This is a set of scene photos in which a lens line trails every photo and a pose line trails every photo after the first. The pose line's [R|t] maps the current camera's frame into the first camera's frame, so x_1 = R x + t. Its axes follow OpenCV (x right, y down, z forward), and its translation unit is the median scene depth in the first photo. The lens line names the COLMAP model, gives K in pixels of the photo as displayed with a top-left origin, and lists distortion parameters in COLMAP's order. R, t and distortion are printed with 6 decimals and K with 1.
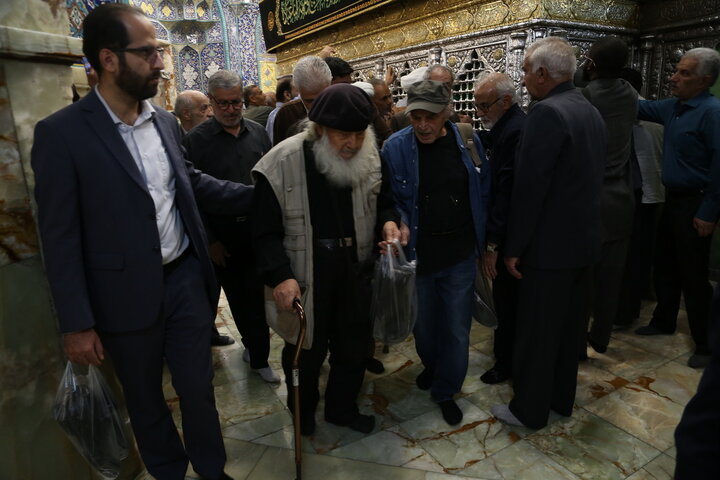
lens RADIAL K [[486.8, 0, 358.1], [0, 486.8, 247.4], [0, 0, 1]] dist [-0.125515, 0.074837]
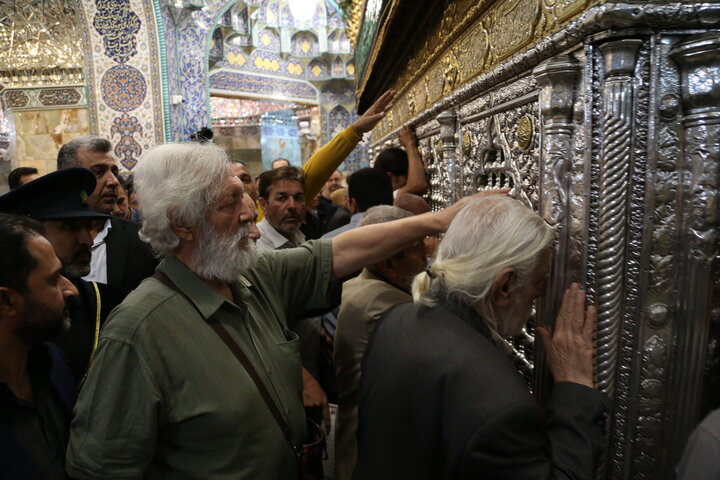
lens RADIAL K [[481.5, 0, 356.4], [0, 481.5, 242.6], [0, 0, 1]] dist [-0.122002, 0.062330]
pose [[0.897998, 0.076955, -0.433218, 0.165601], [-0.123005, 0.989237, -0.079248, -0.139053], [0.422457, 0.124452, 0.897798, 0.317548]]
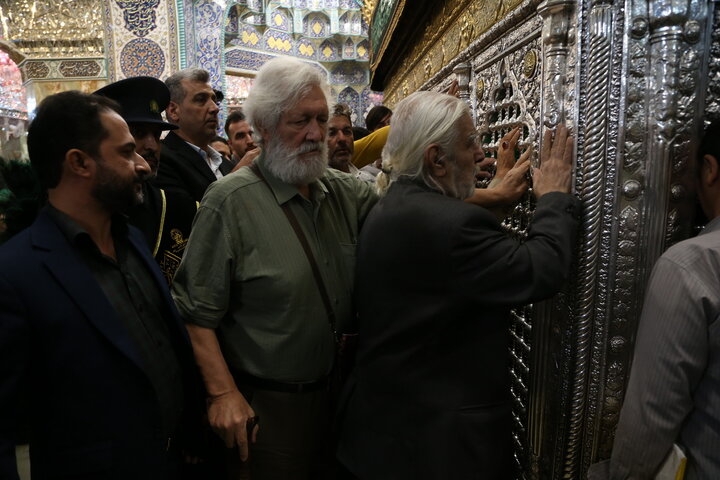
lens RADIAL K [[484.5, 0, 360.0], [0, 484.5, 240.0], [0, 0, 1]] dist [-0.115112, 0.063870]
pose [[0.897331, 0.099075, -0.430094, 0.173420], [-0.140512, 0.987904, -0.065589, -0.098273], [0.418393, 0.119288, 0.900399, 0.279996]]
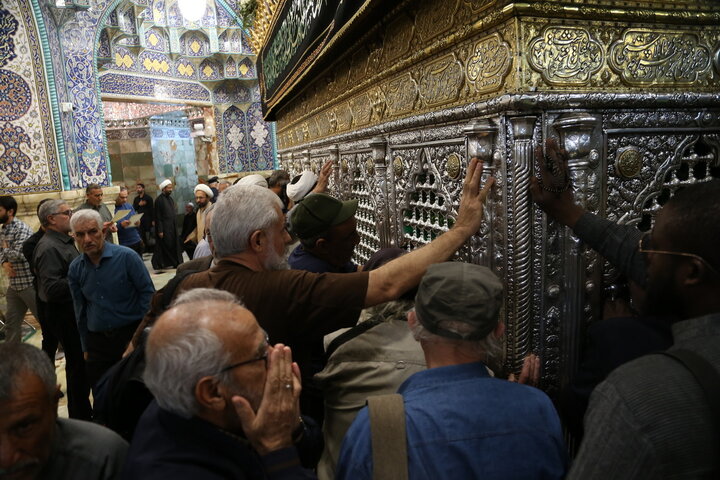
lens RADIAL K [[486.8, 0, 358.1], [0, 486.8, 247.4], [0, 0, 1]] dist [-0.125515, 0.074837]
pose [[0.975055, 0.016620, -0.221340, 0.150981], [-0.033817, 0.996675, -0.074136, -0.140989], [0.219372, 0.079772, 0.972375, 0.256919]]
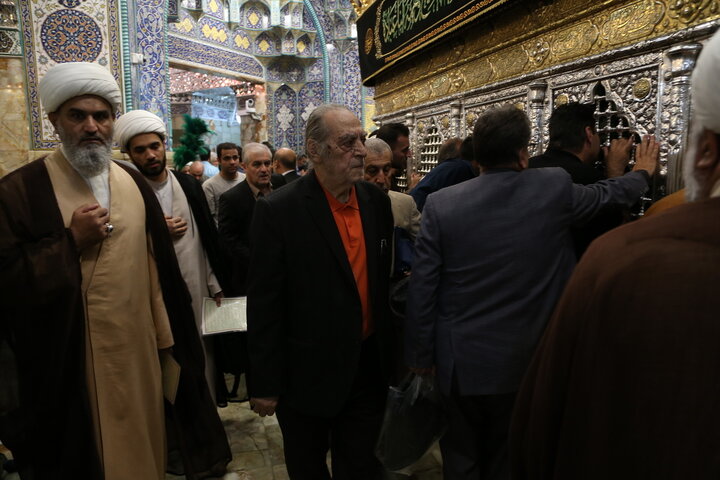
lens RADIAL K [[486.8, 0, 358.1], [0, 486.8, 247.4], [0, 0, 1]] dist [-0.125515, 0.074837]
pose [[0.973747, 0.071329, -0.216170, -0.018001], [-0.092529, 0.991672, -0.089580, -0.090935], [0.207980, 0.107231, 0.972238, 0.300698]]
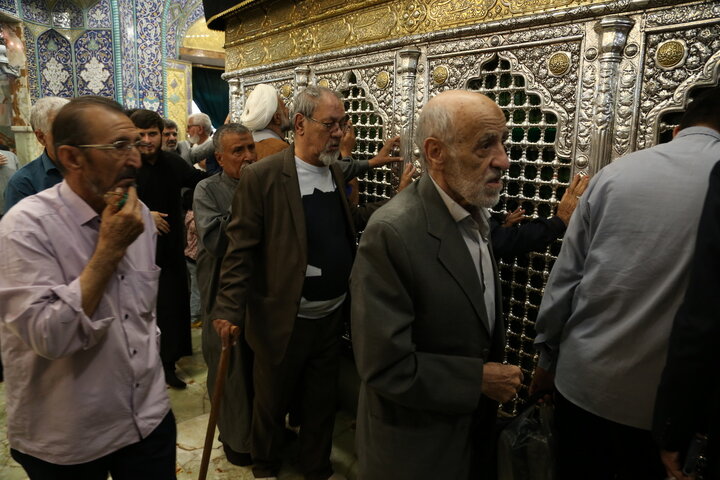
lens RADIAL K [[483.0, 0, 361.1], [0, 483.0, 252.6], [0, 0, 1]] dist [-0.130233, 0.072640]
pose [[0.972267, 0.014419, 0.233428, -0.145169], [-0.001529, 0.998468, -0.055309, -0.137243], [-0.233868, 0.053418, 0.970800, 0.491925]]
